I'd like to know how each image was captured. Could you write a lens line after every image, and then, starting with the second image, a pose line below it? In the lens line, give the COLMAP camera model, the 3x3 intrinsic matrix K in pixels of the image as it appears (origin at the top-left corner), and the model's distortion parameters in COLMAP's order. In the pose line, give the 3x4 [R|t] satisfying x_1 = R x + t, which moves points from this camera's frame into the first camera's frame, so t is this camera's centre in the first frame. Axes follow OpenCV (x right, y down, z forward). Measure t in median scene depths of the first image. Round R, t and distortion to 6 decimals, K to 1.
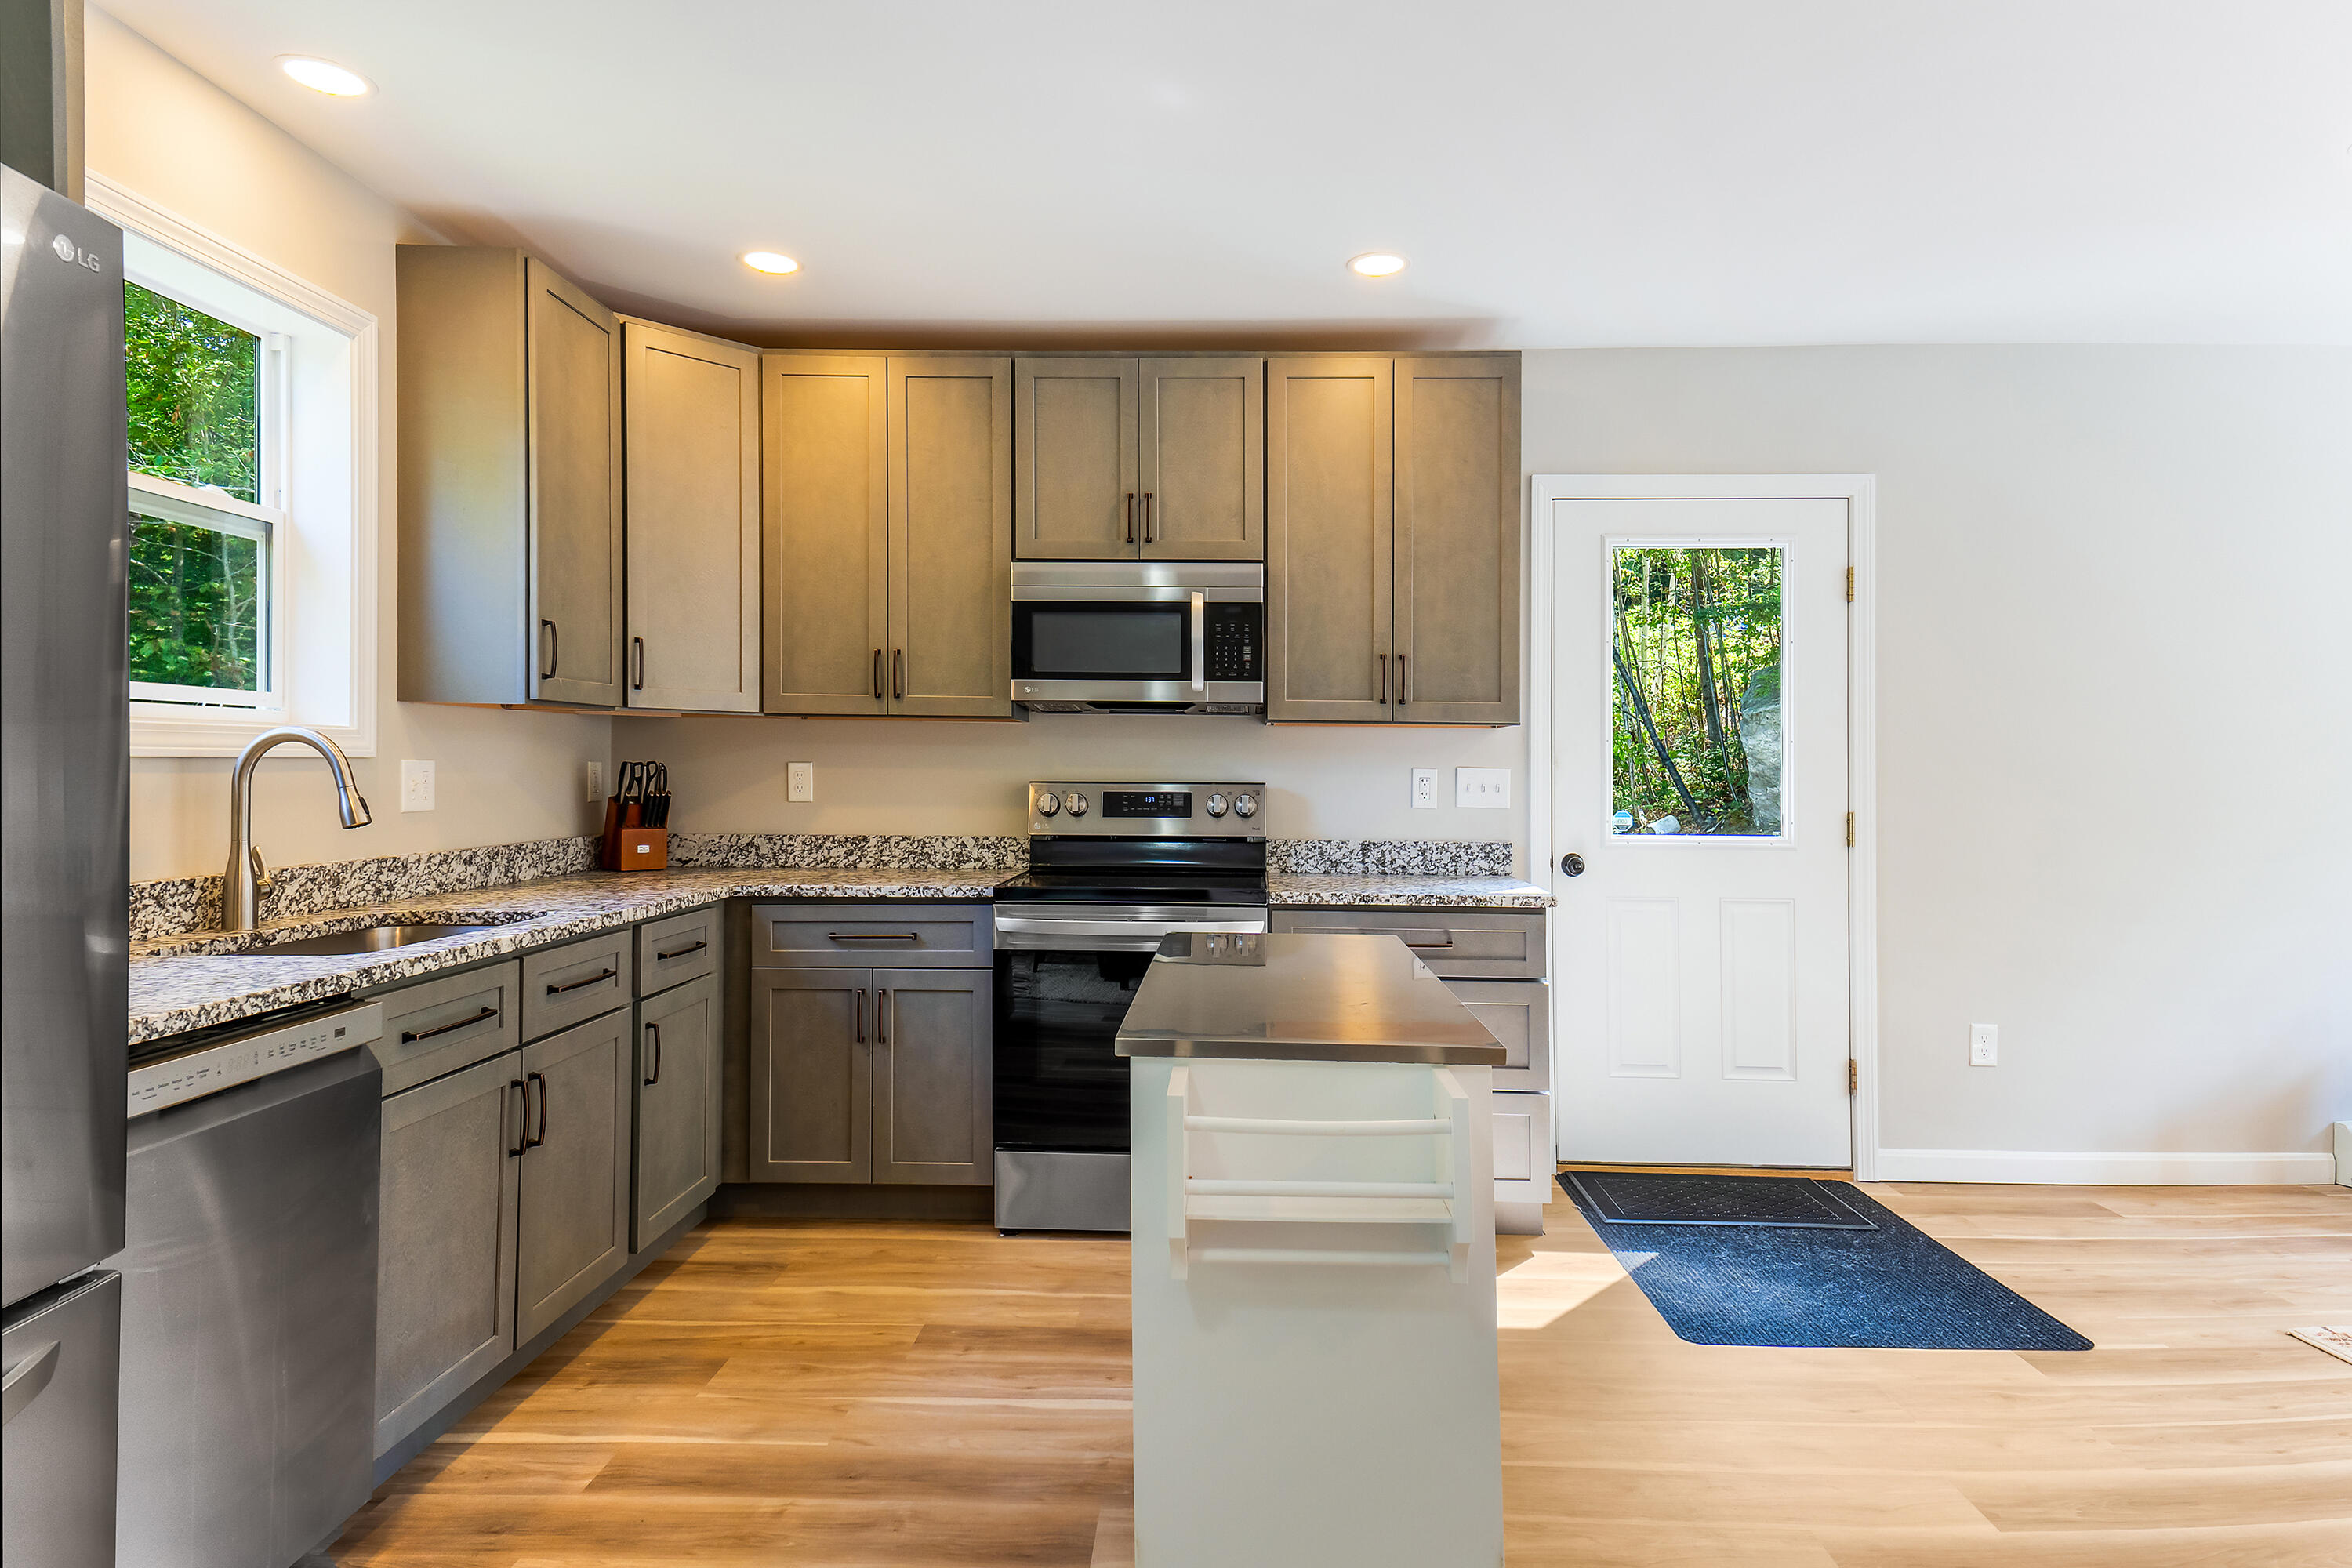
lens RADIAL K [[1405.3, 0, 1191.5], [0, 1405.3, 780.1], [0, 0, 1]] dist [0.022075, 0.058696]
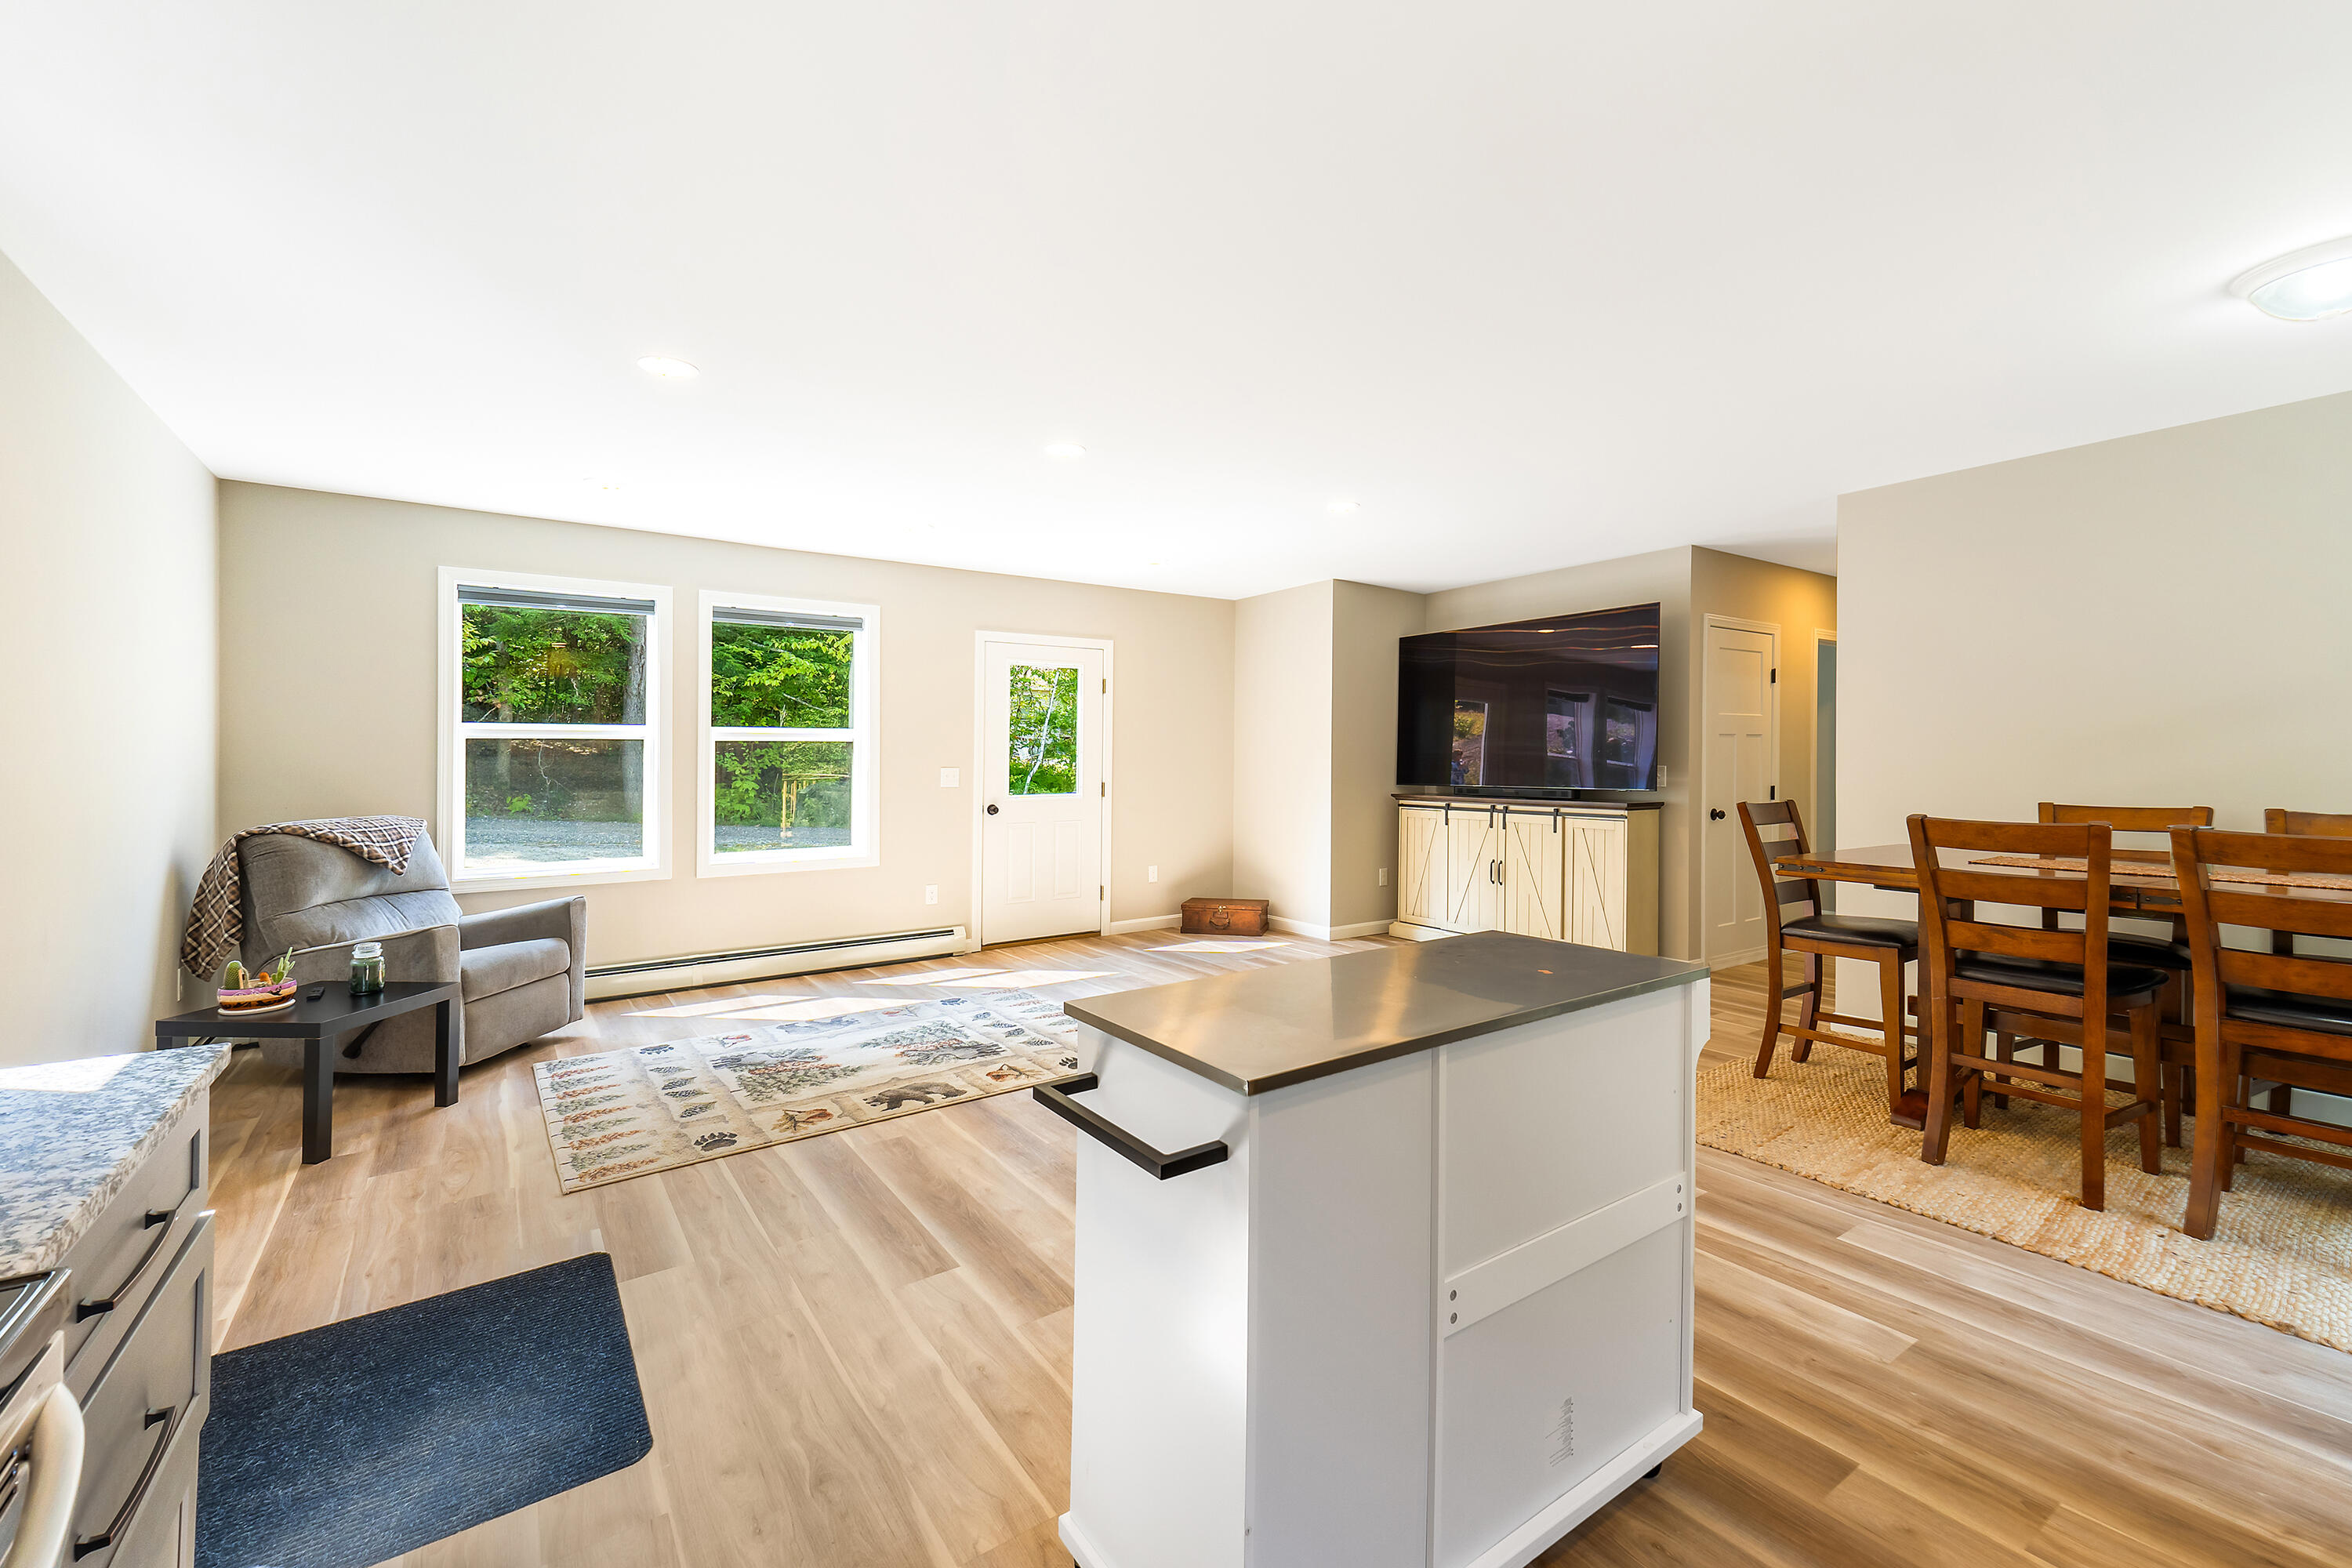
lens RADIAL K [[968.7, 0, 1162.6], [0, 968.7, 776.2], [0, 0, 1]] dist [0.022843, -0.000699]
pose [[-0.594127, -0.026512, 0.803934, -0.254233], [0.002238, 0.999398, 0.034612, -0.031387], [-0.804368, 0.022364, -0.593710, 0.896468]]
